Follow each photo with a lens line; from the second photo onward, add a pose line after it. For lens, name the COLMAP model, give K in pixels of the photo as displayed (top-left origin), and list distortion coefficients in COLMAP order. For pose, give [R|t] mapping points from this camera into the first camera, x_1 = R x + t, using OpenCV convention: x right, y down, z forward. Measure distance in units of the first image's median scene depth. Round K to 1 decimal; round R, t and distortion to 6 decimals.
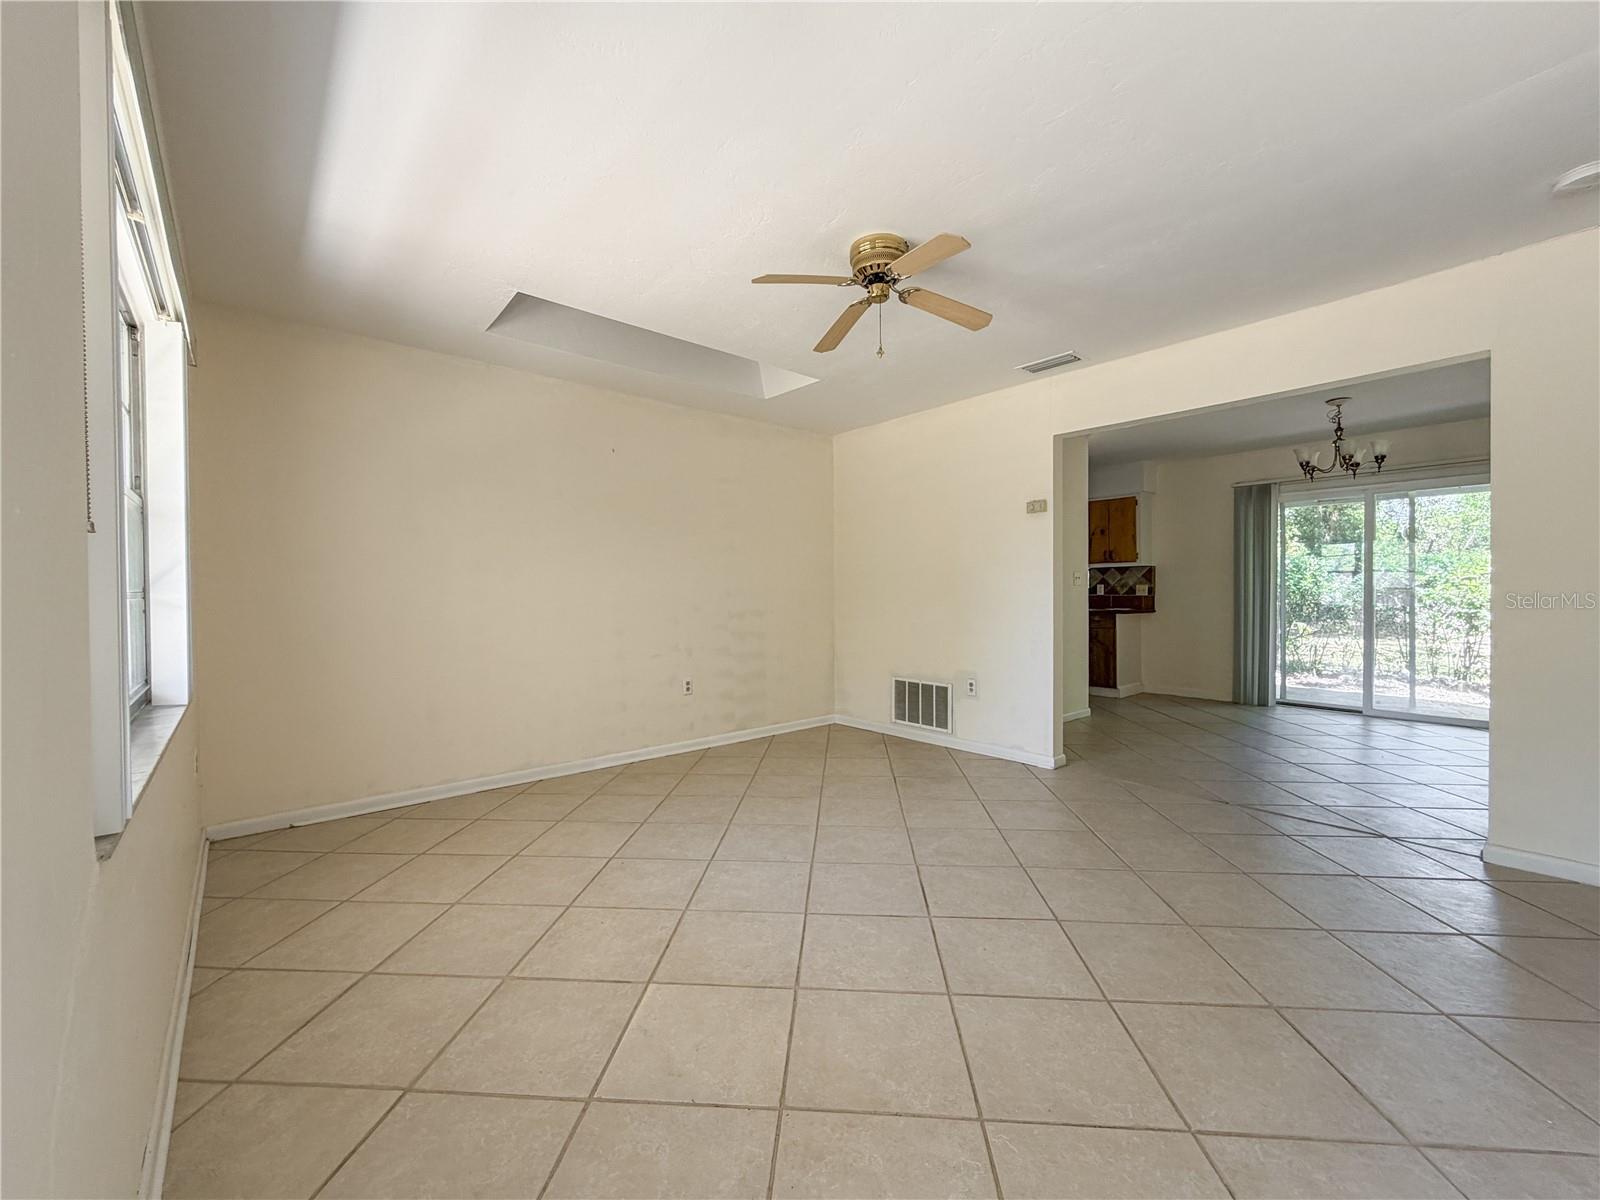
lens RADIAL K [[646.2, 0, 791.6], [0, 646.2, 601.2], [0, 0, 1]] dist [0.000168, 0.000182]
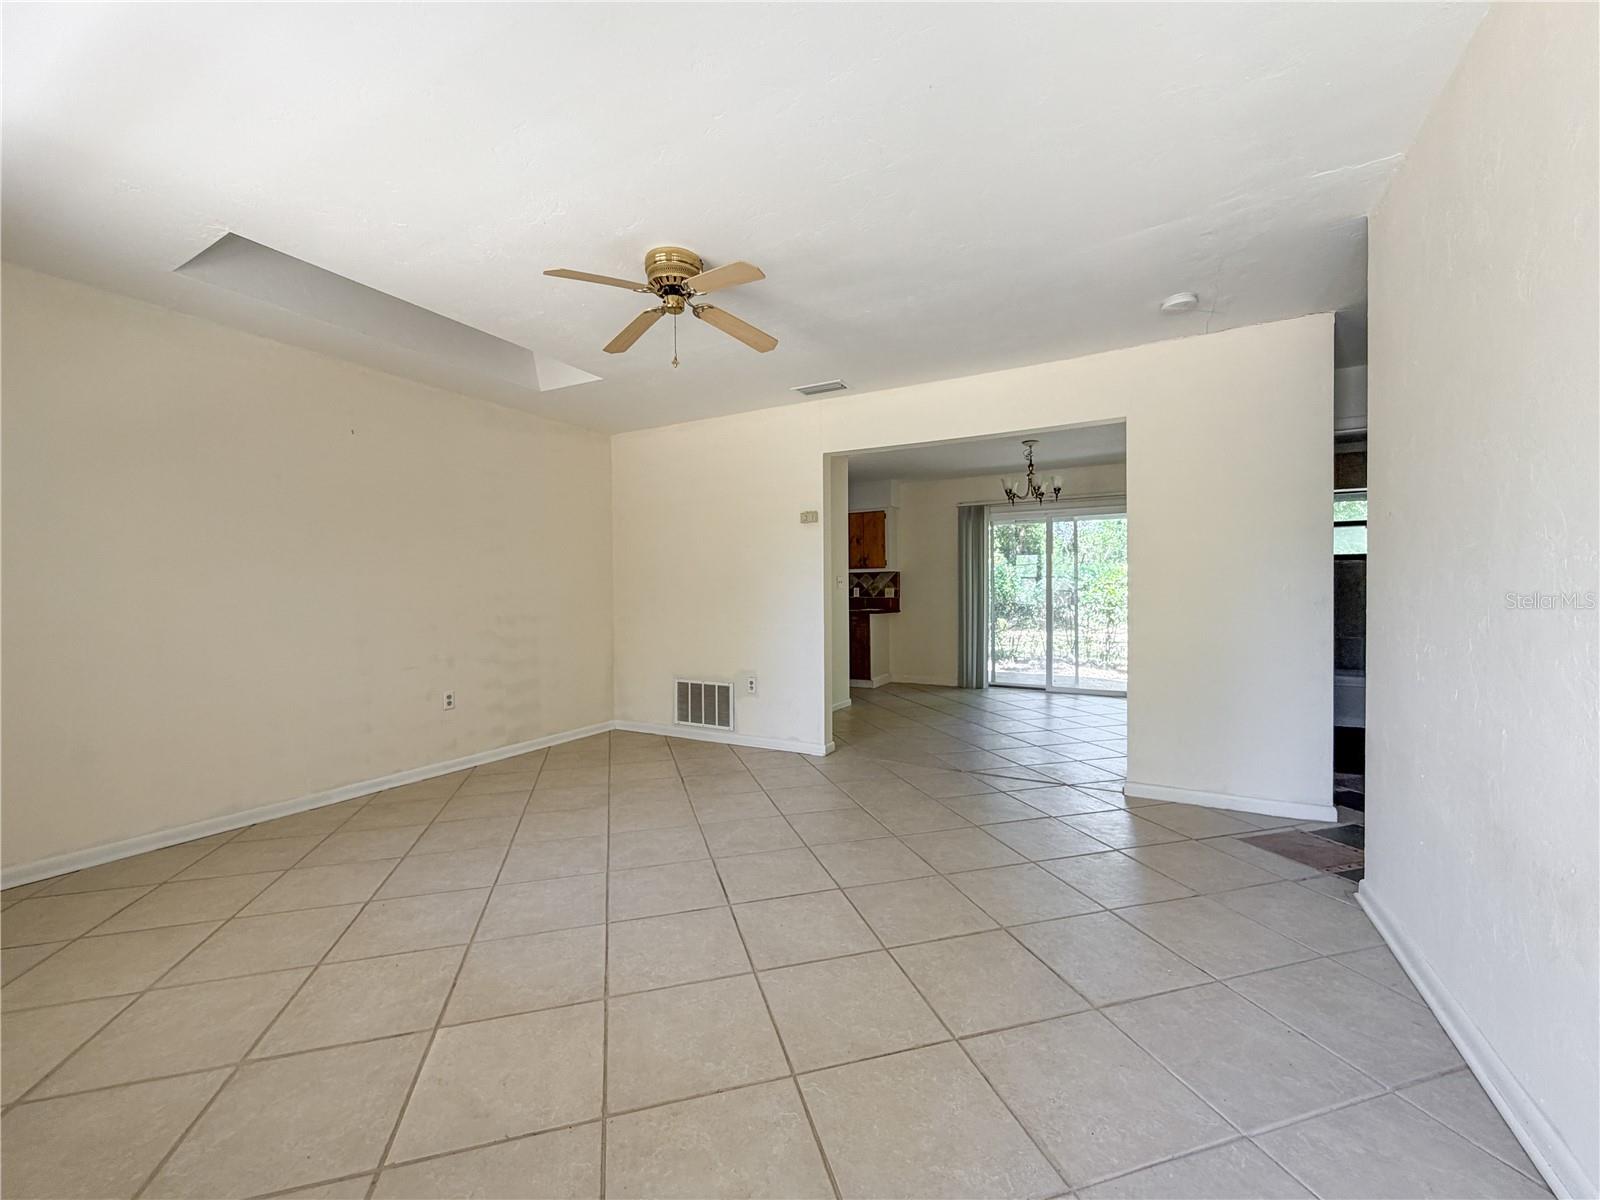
lens RADIAL K [[646.2, 0, 791.8], [0, 646.2, 600.9], [0, 0, 1]] dist [0.000168, 0.000182]
pose [[0.936556, -0.004948, 0.350484, -0.041811], [0.005759, 0.999983, -0.001272, -0.004259], [-0.350472, 0.003210, 0.936568, -0.017520]]
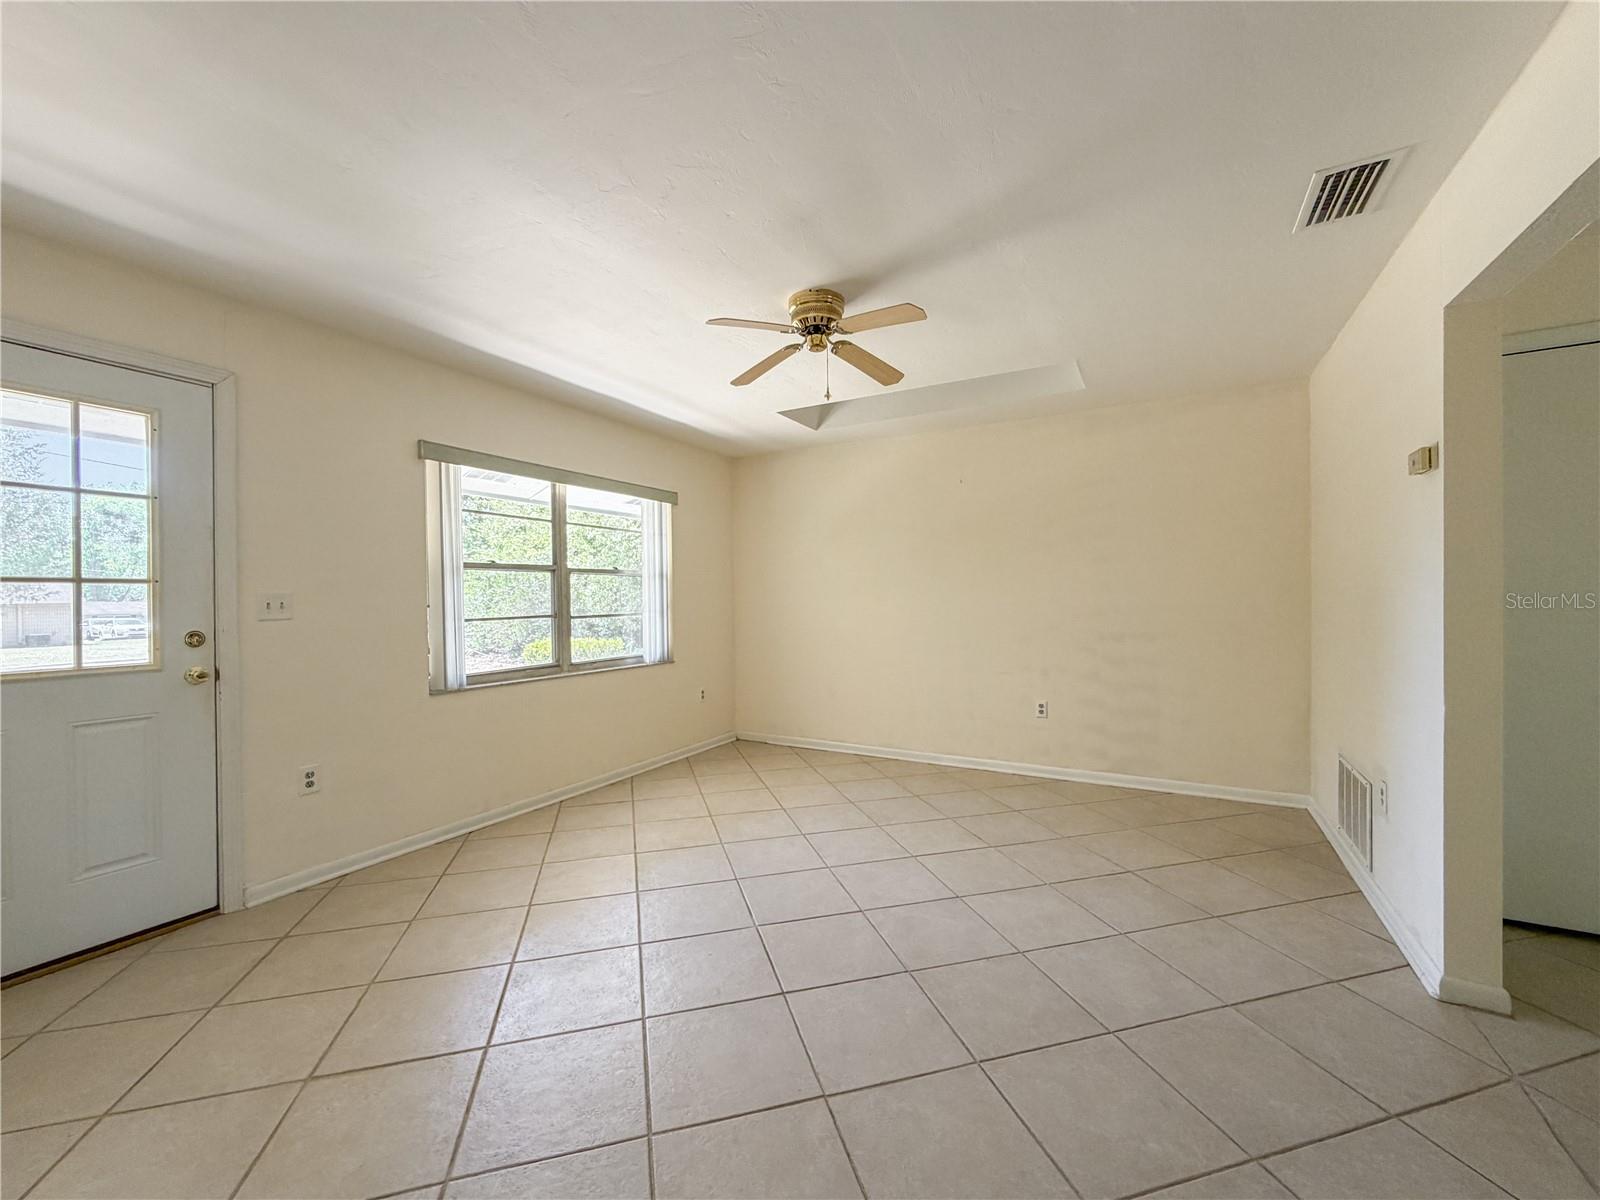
lens RADIAL K [[646.2, 0, 802.5], [0, 646.2, 598.8], [0, 0, 1]] dist [0.000168, 0.000182]
pose [[0.347188, 0.009513, -0.937747, 0.891066], [-0.008041, 0.999942, 0.007166, -0.050458], [0.937761, 0.005052, 0.347244, 0.490444]]
